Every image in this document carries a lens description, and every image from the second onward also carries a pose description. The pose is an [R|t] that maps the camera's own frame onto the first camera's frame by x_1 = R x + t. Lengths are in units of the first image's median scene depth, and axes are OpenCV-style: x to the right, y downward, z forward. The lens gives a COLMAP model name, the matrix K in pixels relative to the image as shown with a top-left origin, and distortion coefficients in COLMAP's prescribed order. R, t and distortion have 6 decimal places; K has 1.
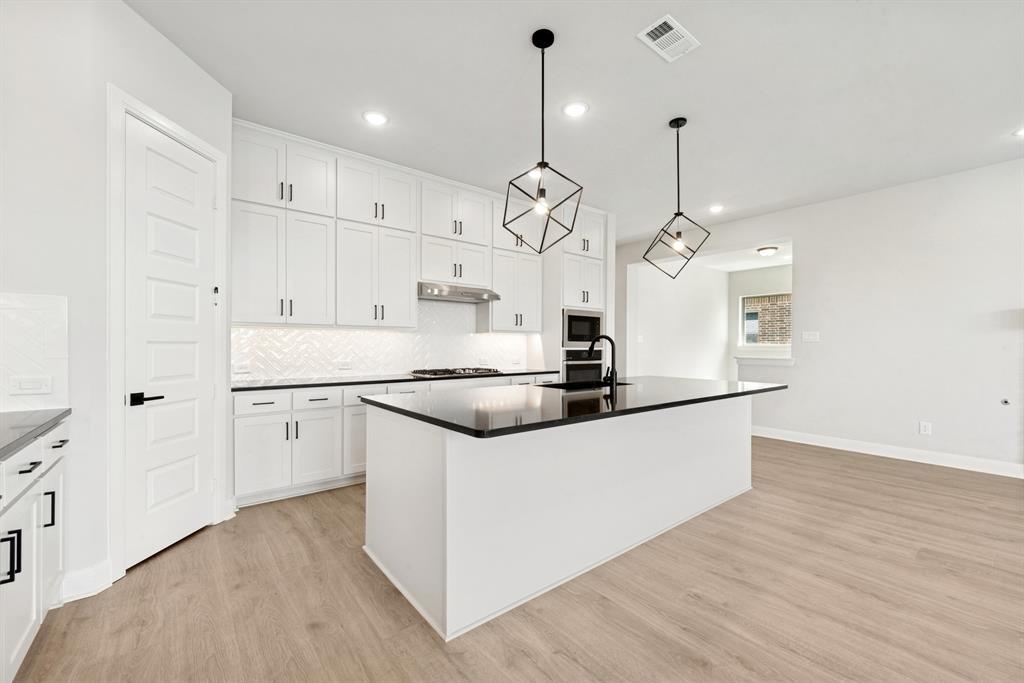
lens RADIAL K [[410.9, 0, 511.6], [0, 410.9, 349.0], [0, 0, 1]] dist [-0.005568, 0.000305]
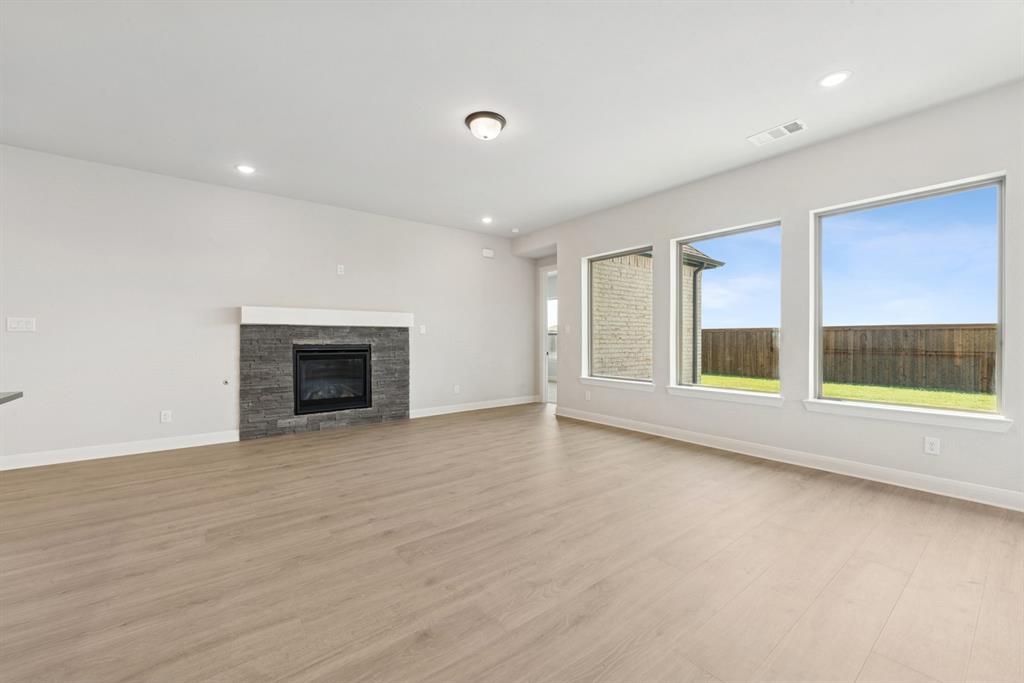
lens RADIAL K [[410.9, 0, 512.6], [0, 410.9, 339.0], [0, 0, 1]] dist [-0.005568, 0.000305]
pose [[0.001411, -0.003575, 0.999993, -0.026420], [0.008289, 0.999959, 0.003564, 0.002920], [-0.999965, 0.008283, 0.001440, 0.175696]]
